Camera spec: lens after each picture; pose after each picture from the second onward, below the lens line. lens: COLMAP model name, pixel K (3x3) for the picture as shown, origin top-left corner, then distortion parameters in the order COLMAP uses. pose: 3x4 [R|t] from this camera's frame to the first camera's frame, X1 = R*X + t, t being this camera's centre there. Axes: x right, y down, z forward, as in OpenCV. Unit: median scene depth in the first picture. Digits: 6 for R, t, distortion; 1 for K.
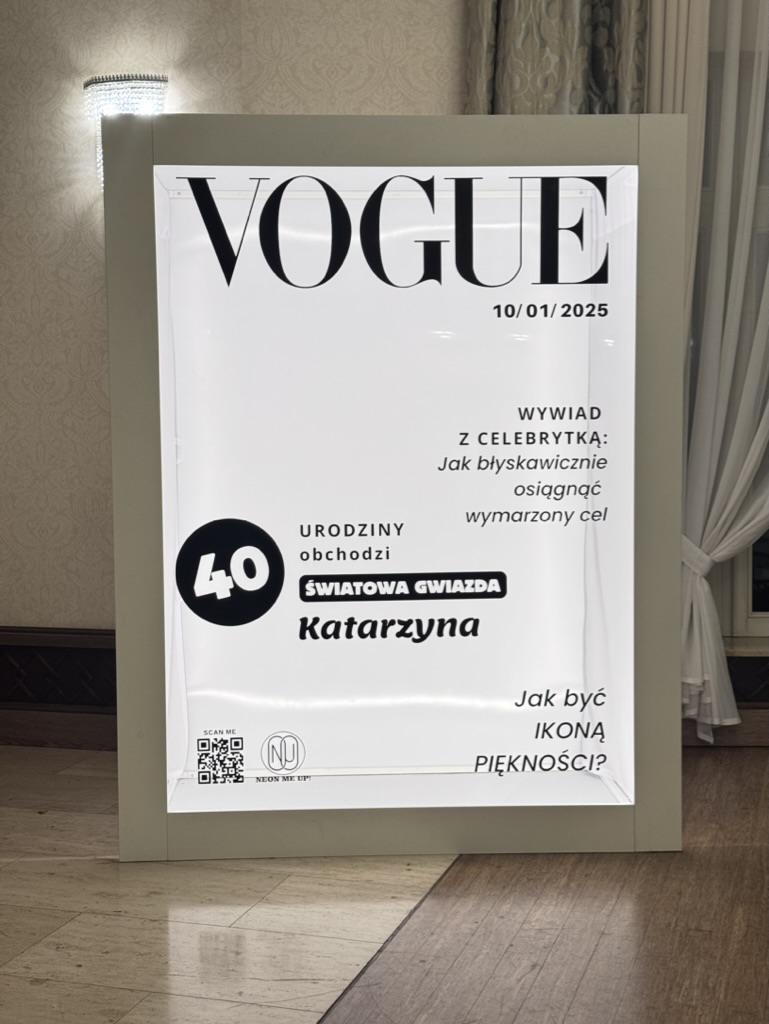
lens RADIAL K [[1403.9, 0, 383.9], [0, 1403.9, 524.6], [0, 0, 1]] dist [0.255951, -1.011127]
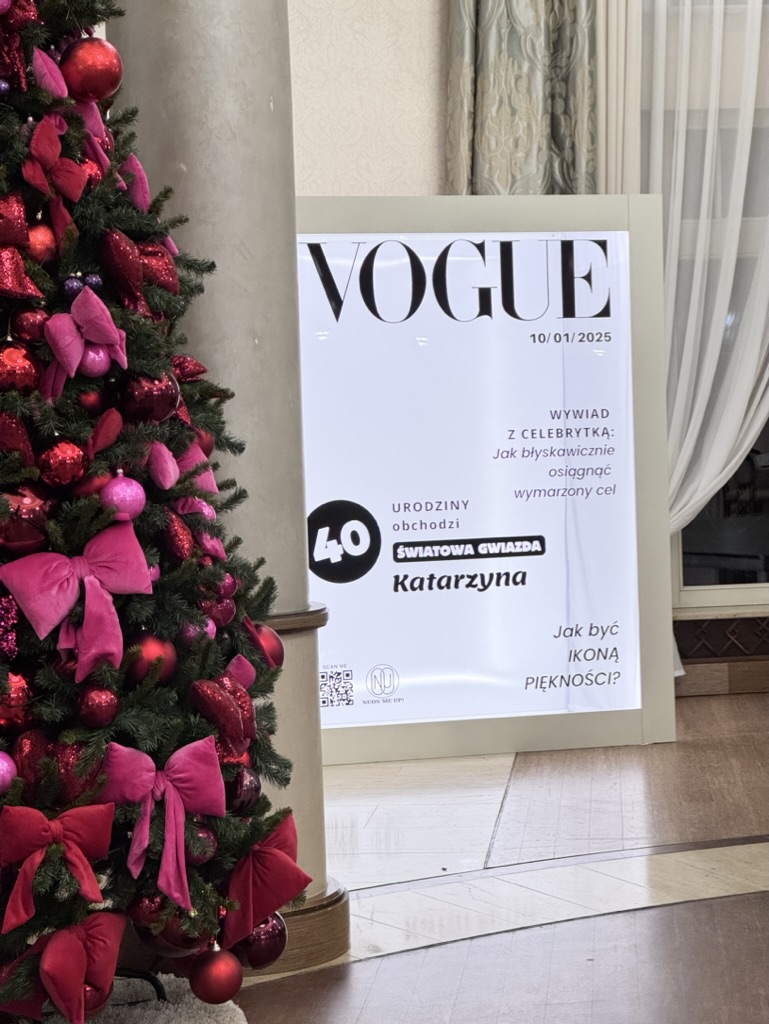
lens RADIAL K [[2312.1, 0, 384.5], [0, 2312.1, 512.0], [0, 0, 1]] dist [0.020405, 0.144075]
pose [[0.976478, -0.028857, 0.213679, -0.519795], [0.037797, 0.998568, -0.037867, 0.088151], [-0.212280, 0.045053, 0.976170, -1.075177]]
